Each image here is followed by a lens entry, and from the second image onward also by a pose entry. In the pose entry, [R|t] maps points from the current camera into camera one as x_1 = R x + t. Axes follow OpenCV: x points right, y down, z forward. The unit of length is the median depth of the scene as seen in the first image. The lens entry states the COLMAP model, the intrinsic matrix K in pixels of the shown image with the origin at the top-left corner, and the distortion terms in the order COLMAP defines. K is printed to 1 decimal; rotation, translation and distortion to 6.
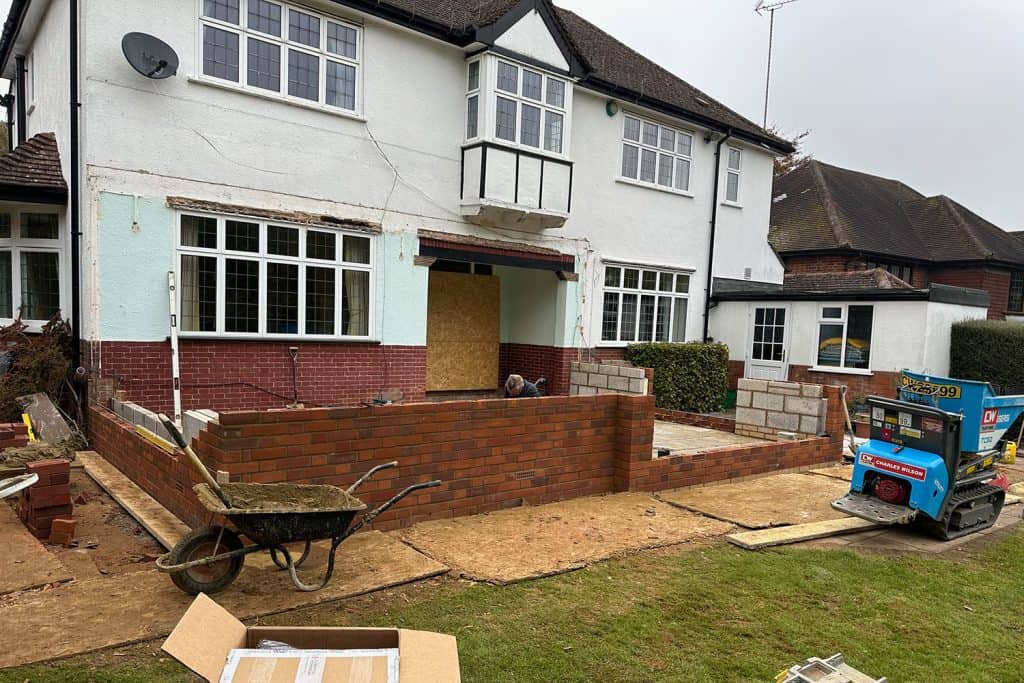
lens RADIAL K [[746.1, 0, 520.1], [0, 746.1, 379.0], [0, 0, 1]] dist [0.027973, -0.019946]
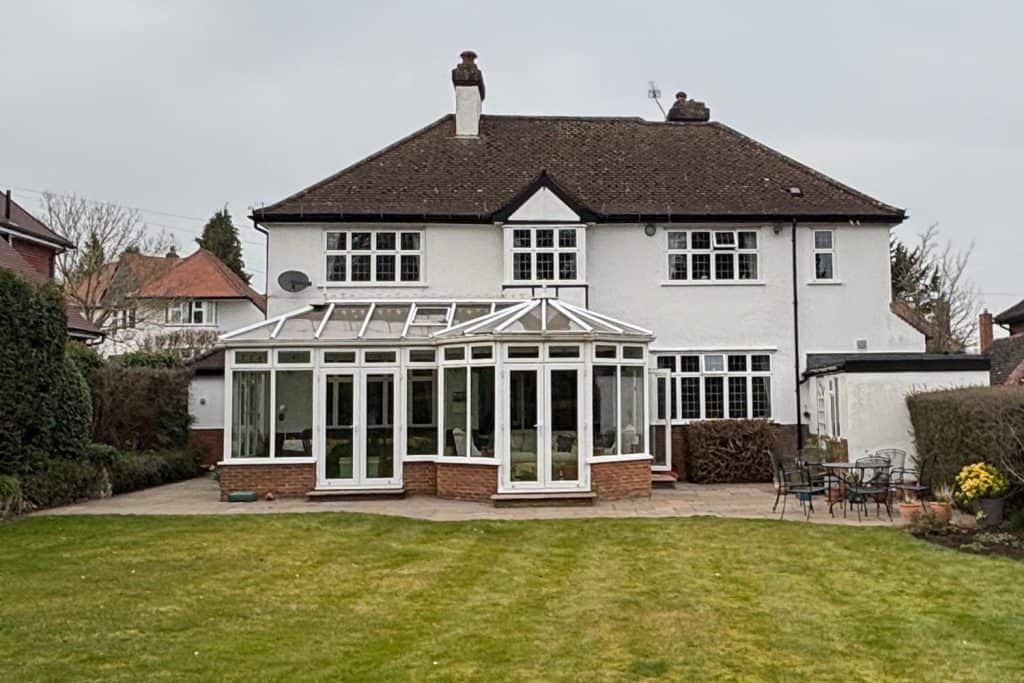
lens RADIAL K [[1116.8, 0, 517.2], [0, 1116.8, 335.0], [0, 0, 1]] dist [-0.015837, 0.000000]
pose [[0.780208, -0.075888, -0.620900, 1.286148], [-0.008001, 0.991321, -0.131216, 0.063368], [0.625469, 0.107344, 0.772830, -0.641961]]
